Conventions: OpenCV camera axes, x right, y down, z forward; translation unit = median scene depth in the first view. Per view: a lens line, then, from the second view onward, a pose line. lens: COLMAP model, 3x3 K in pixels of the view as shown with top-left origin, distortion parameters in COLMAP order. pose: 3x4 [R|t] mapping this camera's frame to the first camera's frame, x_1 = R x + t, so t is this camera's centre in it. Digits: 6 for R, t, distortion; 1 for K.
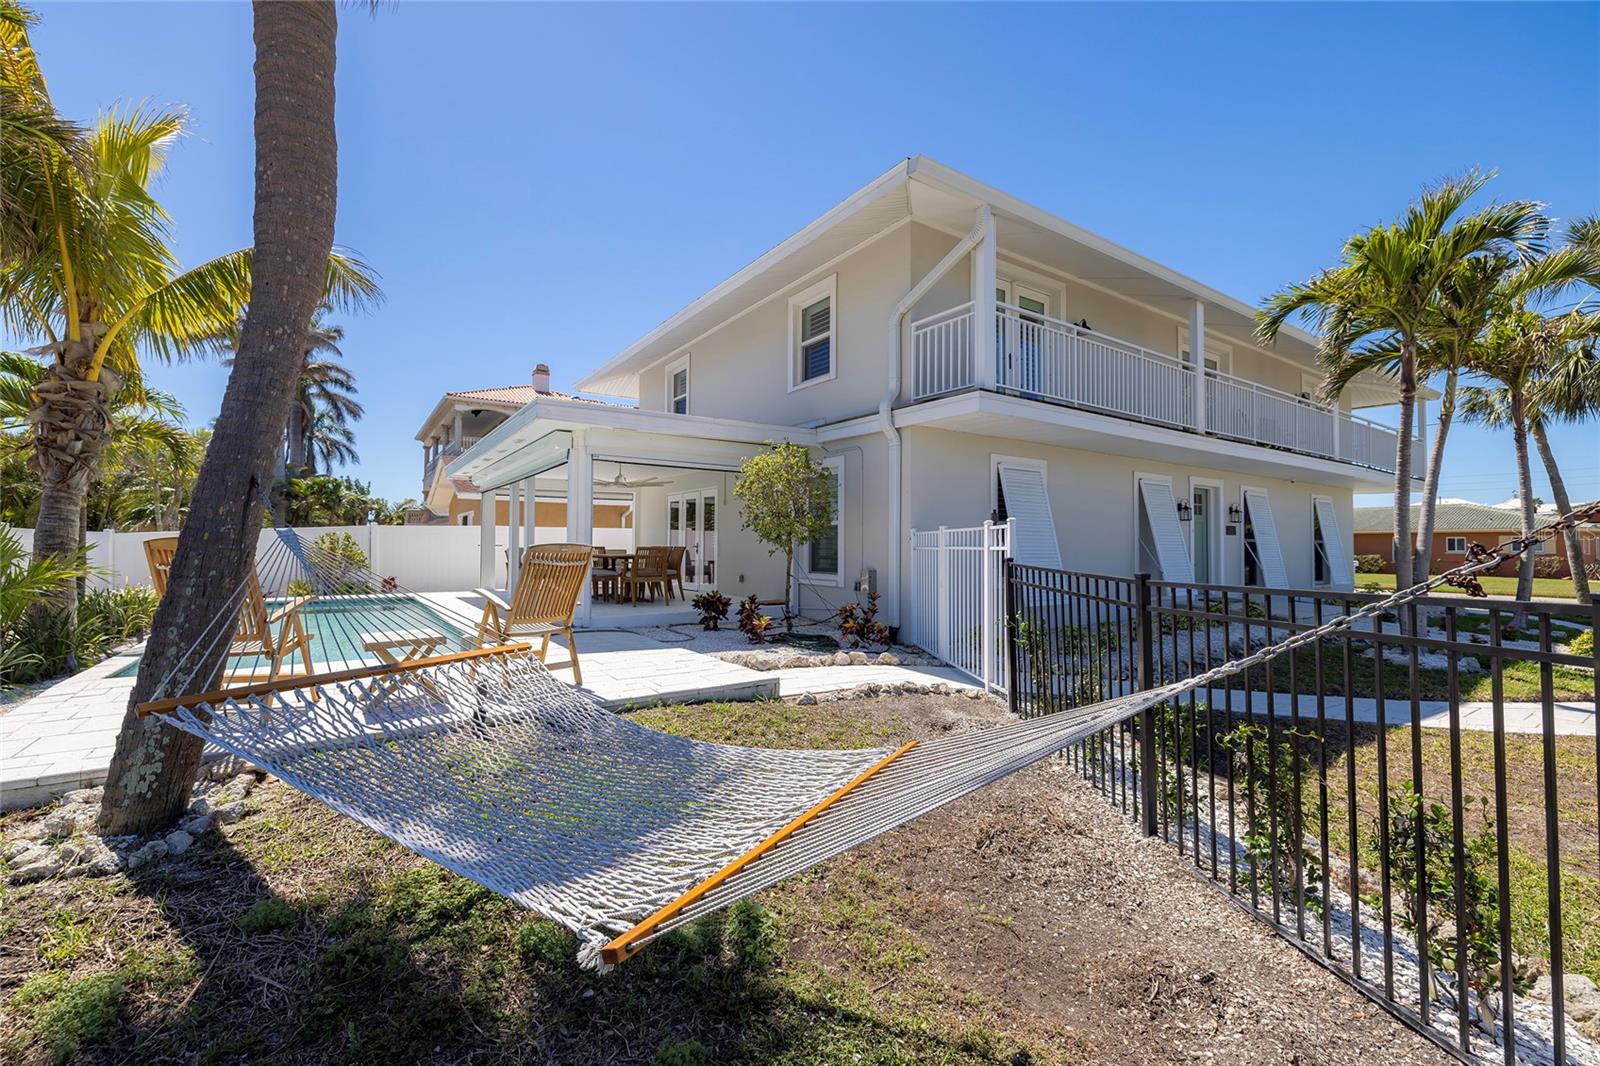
lens RADIAL K [[664.4, 0, 794.6], [0, 664.4, 537.6], [0, 0, 1]] dist [-0.003402, 0.000612]
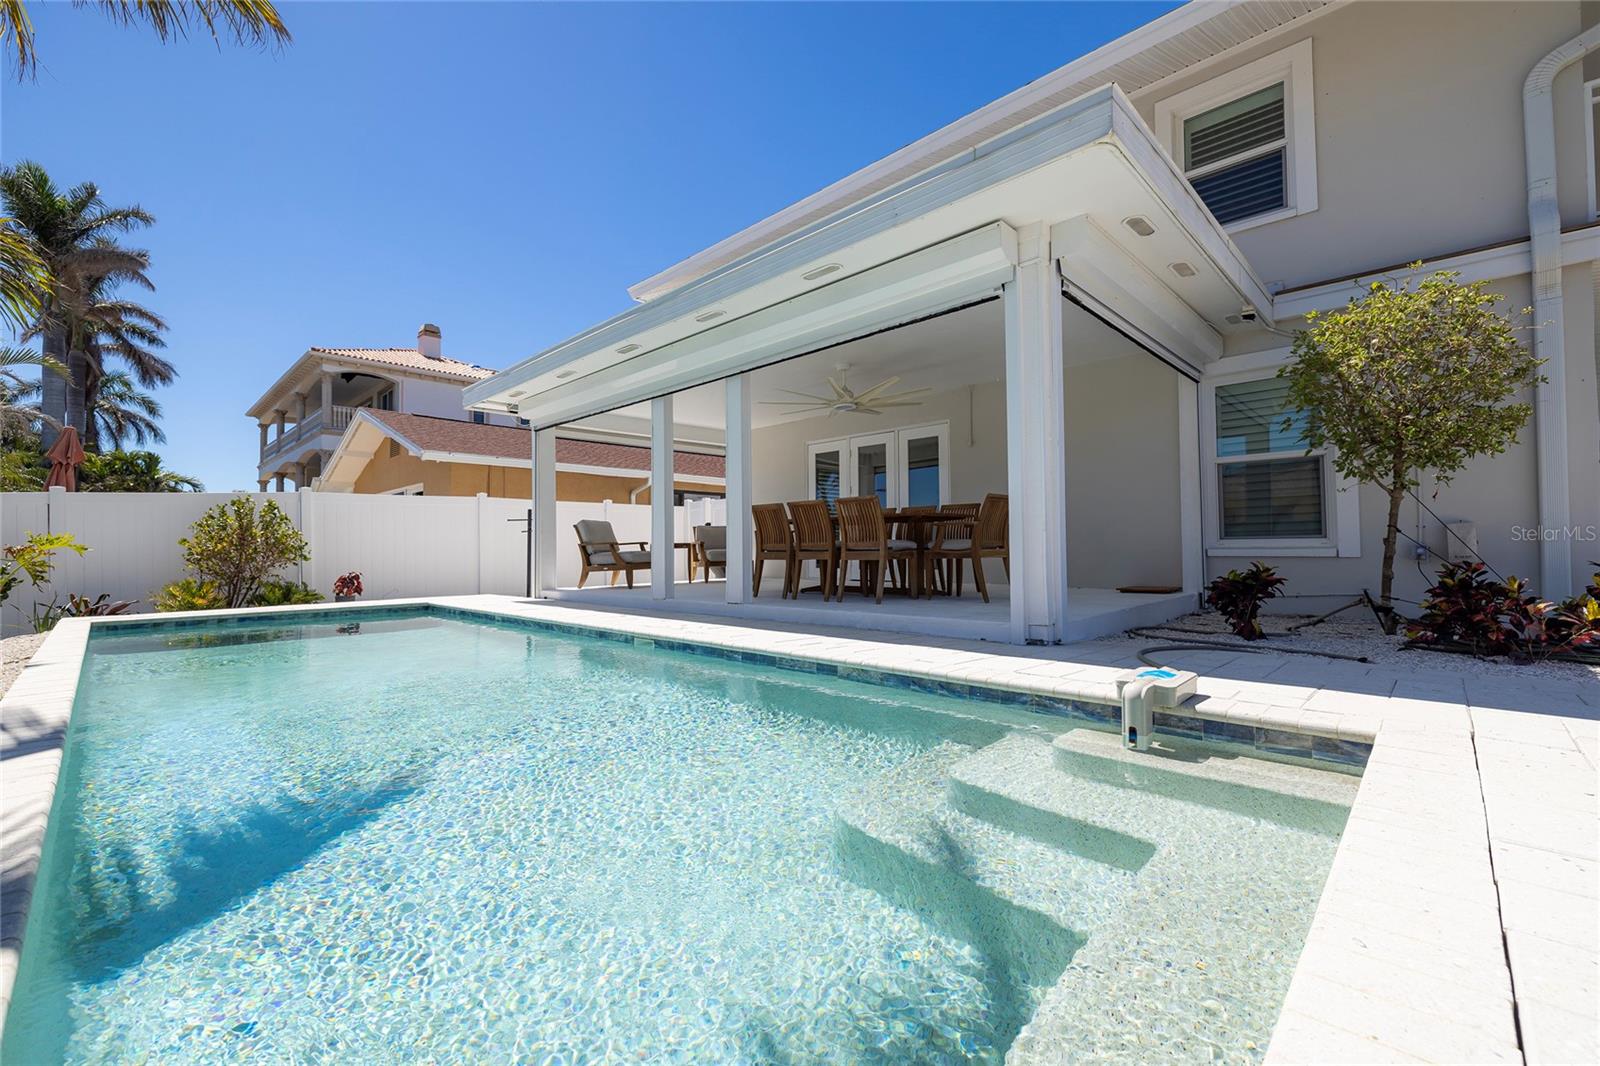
lens RADIAL K [[664.4, 0, 791.7], [0, 664.4, 540.2], [0, 0, 1]] dist [-0.003402, 0.000612]
pose [[0.978950, -0.010606, 0.203823, -0.551134], [0.011319, 0.999933, -0.002333, 0.056466], [-0.203784, 0.004591, 0.979005, 0.533713]]
